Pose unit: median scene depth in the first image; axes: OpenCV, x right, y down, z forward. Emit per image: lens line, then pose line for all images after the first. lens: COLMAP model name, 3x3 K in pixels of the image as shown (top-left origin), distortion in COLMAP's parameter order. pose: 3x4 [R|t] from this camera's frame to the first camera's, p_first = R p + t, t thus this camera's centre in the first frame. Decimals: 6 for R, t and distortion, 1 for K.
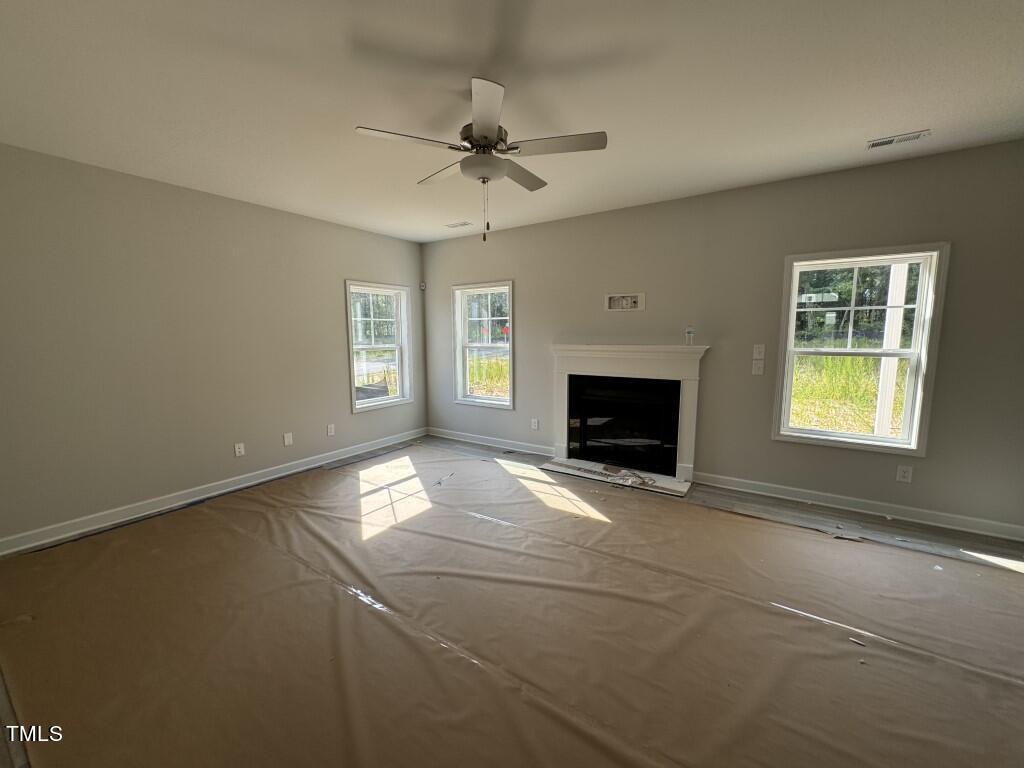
lens RADIAL K [[409.5, 0, 509.3], [0, 409.5, 381.6], [0, 0, 1]] dist [-0.001436, -0.000127]
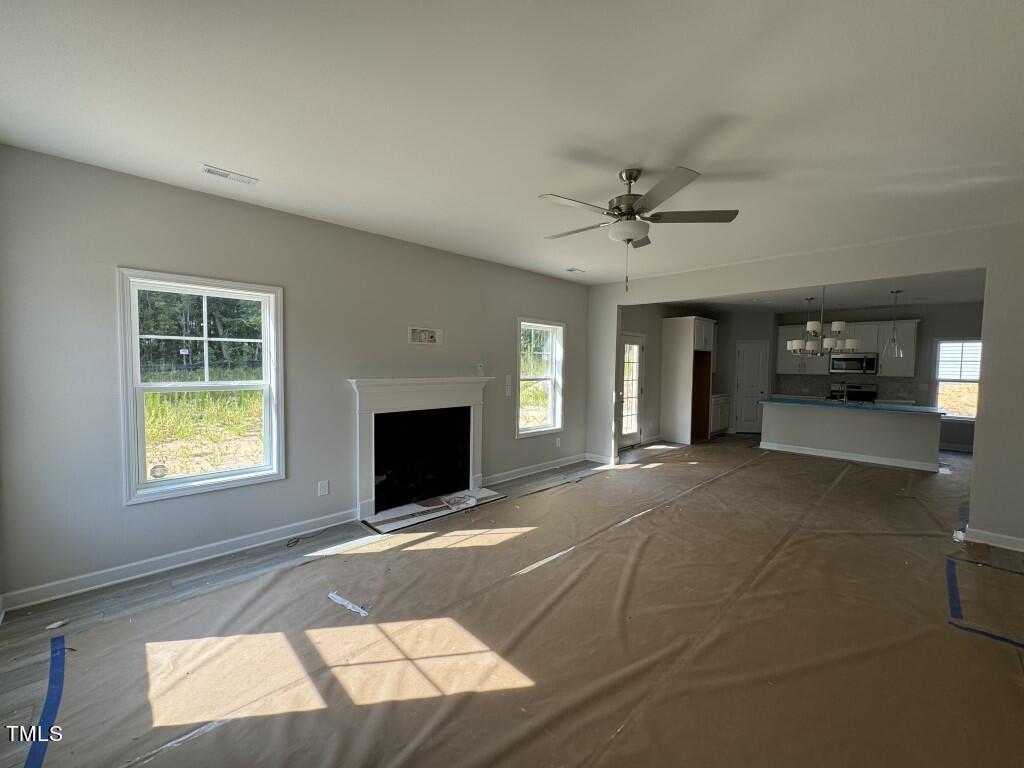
lens RADIAL K [[409.5, 0, 509.4], [0, 409.5, 384.3], [0, 0, 1]] dist [-0.001436, -0.000127]
pose [[0.213081, -0.040965, 0.976175, -0.727475], [0.100350, 0.994754, 0.019840, -0.079321], [-0.971867, 0.093731, 0.216074, 0.631111]]
